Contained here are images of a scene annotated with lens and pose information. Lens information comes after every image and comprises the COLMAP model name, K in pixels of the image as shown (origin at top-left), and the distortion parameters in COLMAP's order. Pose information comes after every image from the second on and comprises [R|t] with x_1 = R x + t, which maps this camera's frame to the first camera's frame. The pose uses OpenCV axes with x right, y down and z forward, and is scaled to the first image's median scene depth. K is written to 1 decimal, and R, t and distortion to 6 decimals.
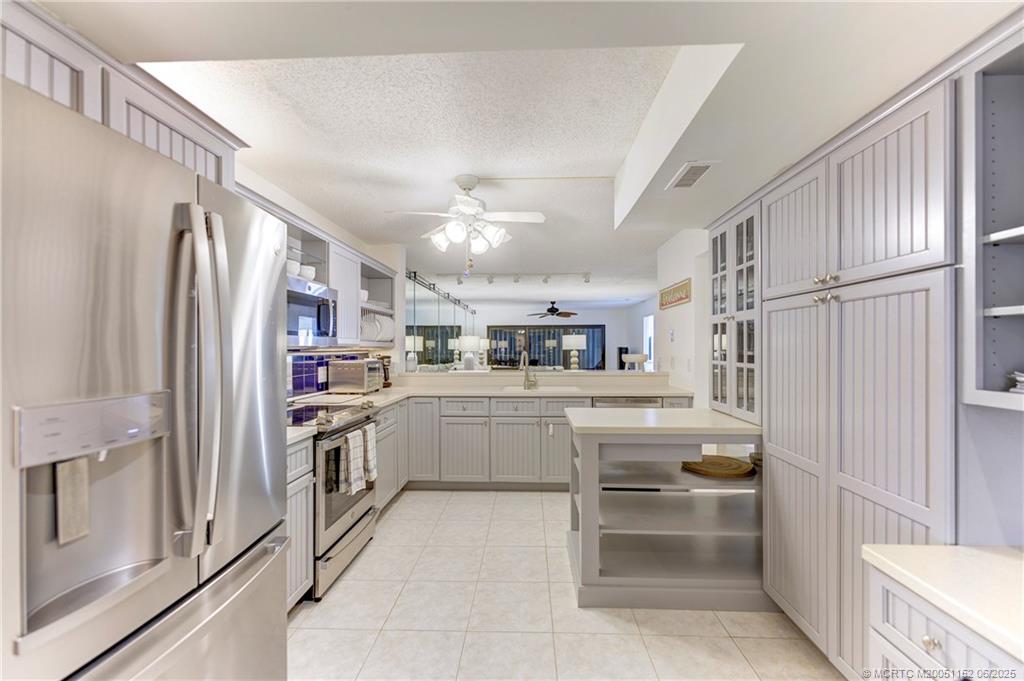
lens RADIAL K [[412.3, 0, 516.9], [0, 412.3, 343.4], [0, 0, 1]] dist [0.001963, -0.000293]
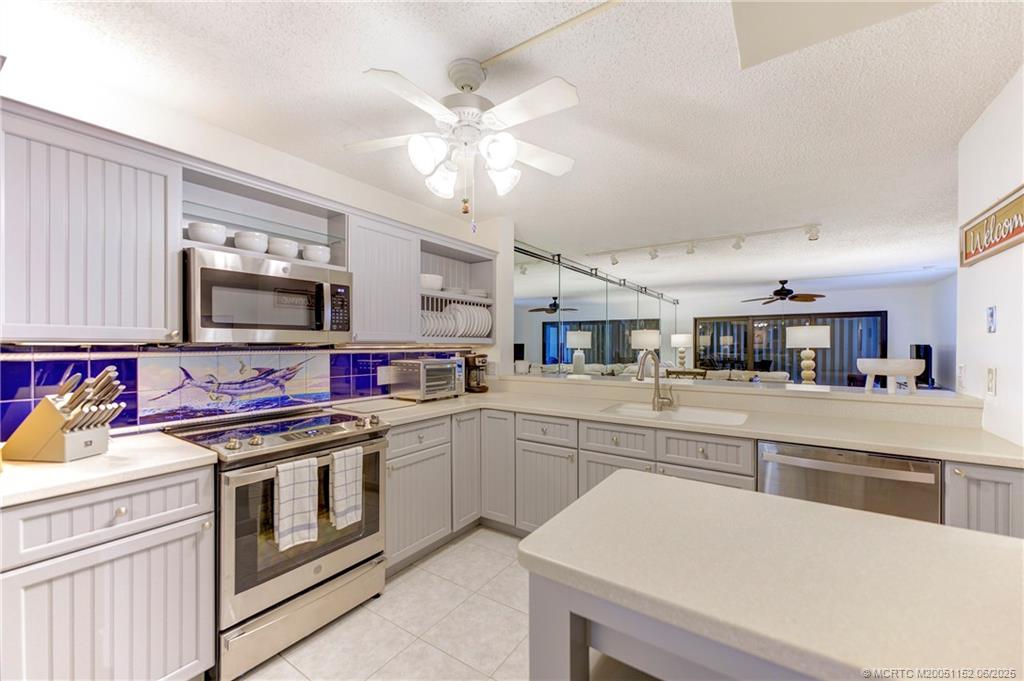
lens RADIAL K [[412.3, 0, 511.6], [0, 412.3, 344.3], [0, 0, 1]] dist [0.001963, -0.000293]
pose [[0.843474, 0.003294, -0.537159, 0.112020], [0.002279, 0.999950, 0.009711, 0.001225], [0.537165, -0.009415, 0.843425, 0.213806]]
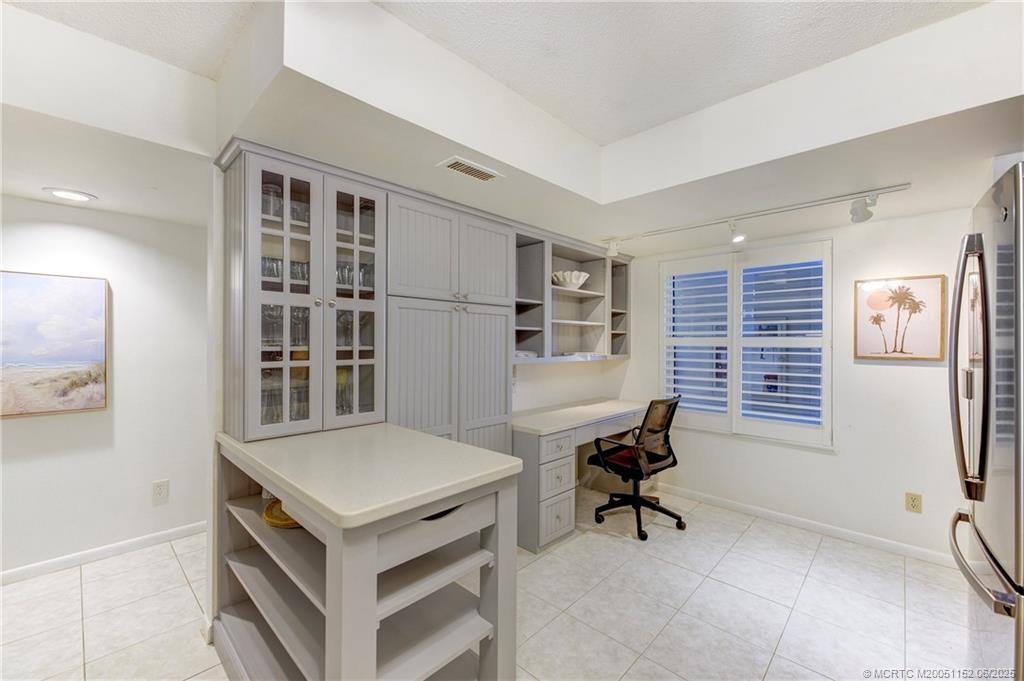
lens RADIAL K [[412.3, 0, 511.8], [0, 412.3, 340.0], [0, 0, 1]] dist [0.001963, -0.000293]
pose [[-0.751375, 0.001213, 0.659874, -0.089068], [-0.002992, 0.999982, -0.005245, 0.003188], [-0.659868, -0.005916, -0.751358, 0.471099]]
